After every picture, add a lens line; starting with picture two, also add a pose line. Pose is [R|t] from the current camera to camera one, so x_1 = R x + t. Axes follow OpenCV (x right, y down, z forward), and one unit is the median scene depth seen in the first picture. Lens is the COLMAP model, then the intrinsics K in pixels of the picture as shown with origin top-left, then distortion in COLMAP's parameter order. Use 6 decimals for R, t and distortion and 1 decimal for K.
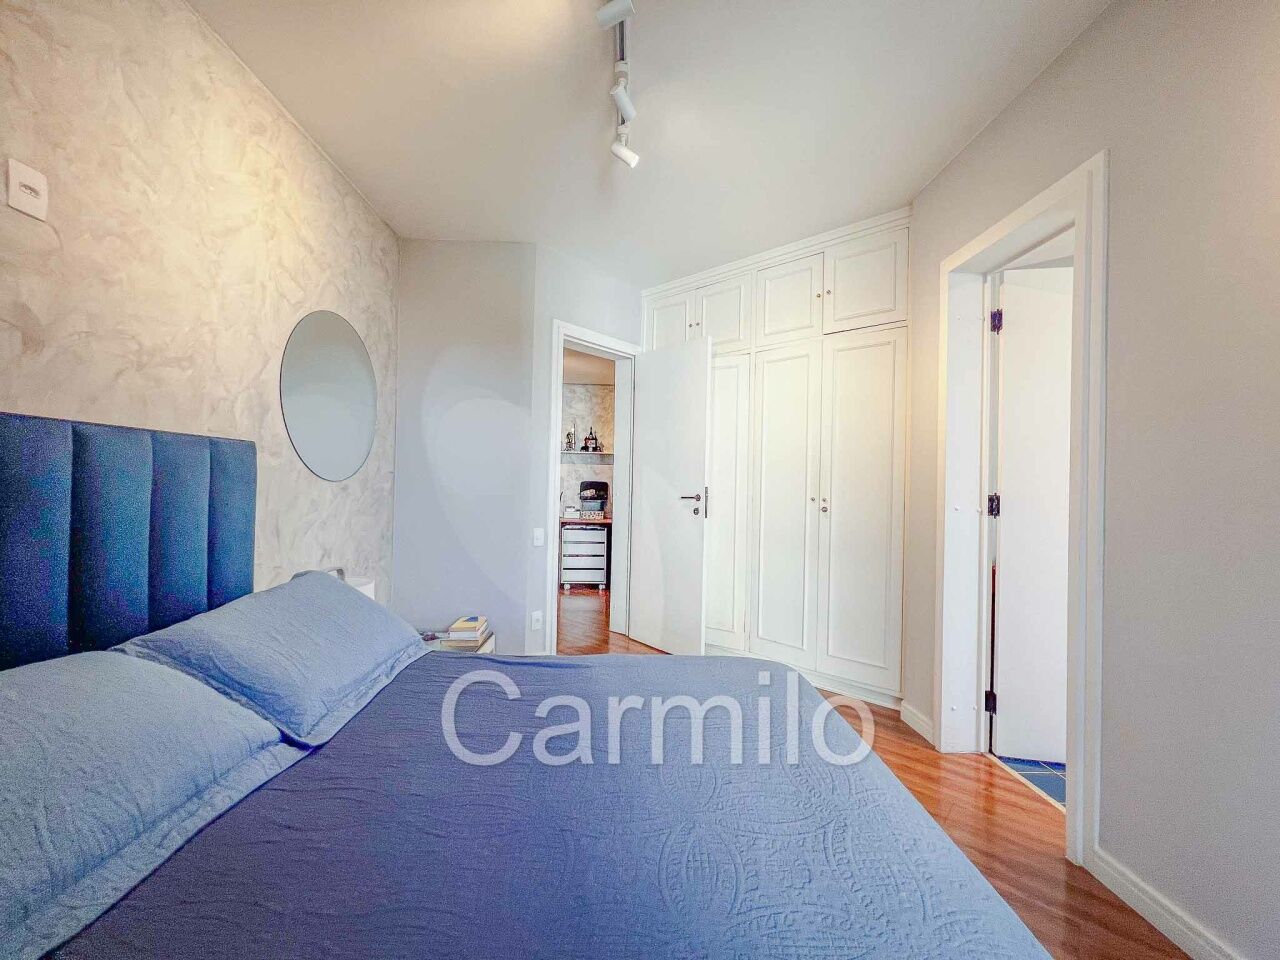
lens RADIAL K [[511.0, 0, 640.0], [0, 511.0, 480.0], [0, 0, 1]] dist [-0.001989, -0.000036]
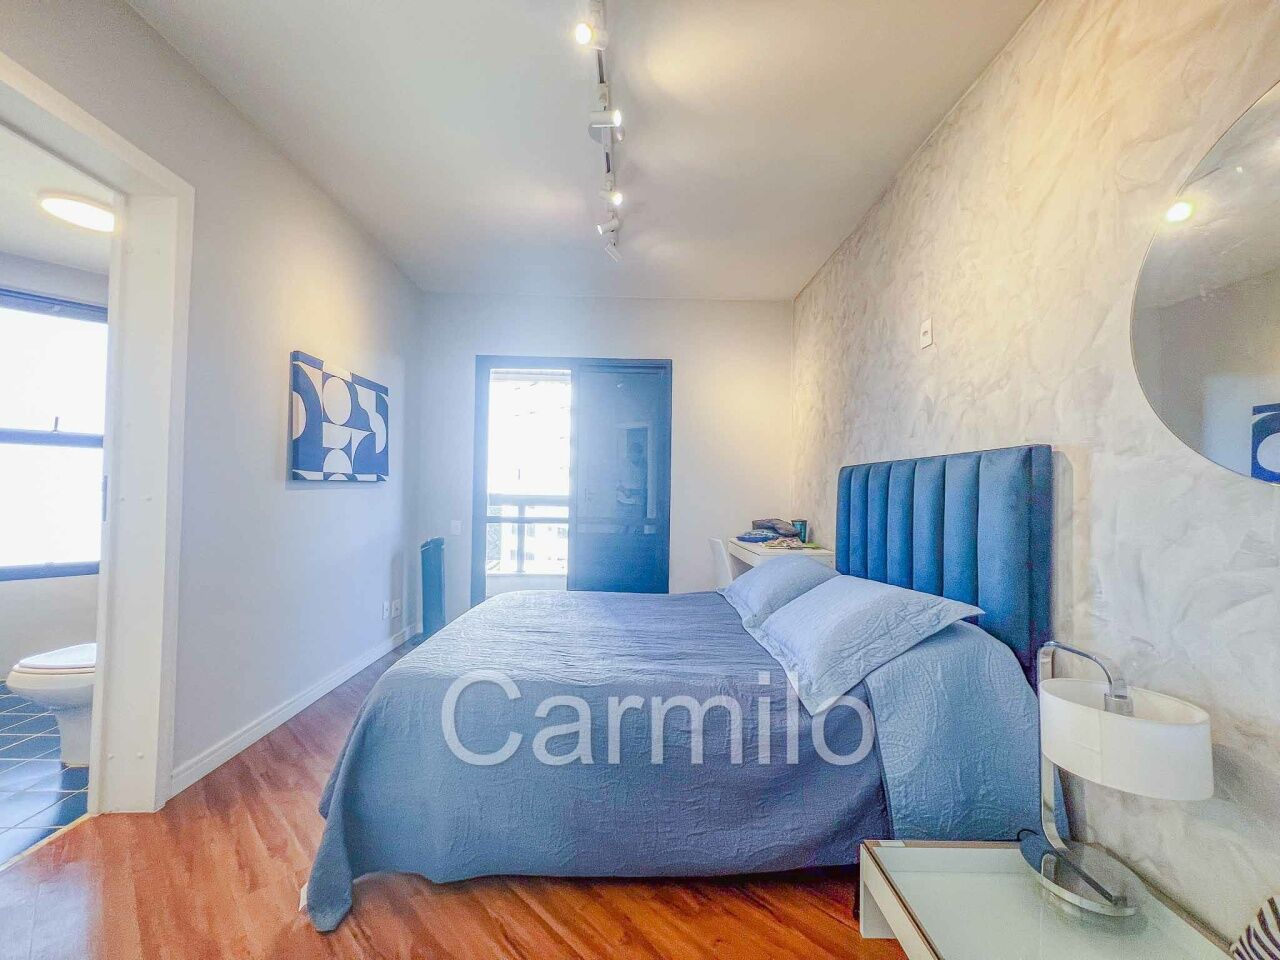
lens RADIAL K [[511.0, 0, 640.0], [0, 511.0, 480.0], [0, 0, 1]] dist [-0.001989, -0.000036]
pose [[-0.998853, -0.037943, 0.029223, -0.172754], [-0.038750, 0.998869, -0.027544, 0.028481], [-0.028145, -0.028645, -0.999193, 1.926668]]
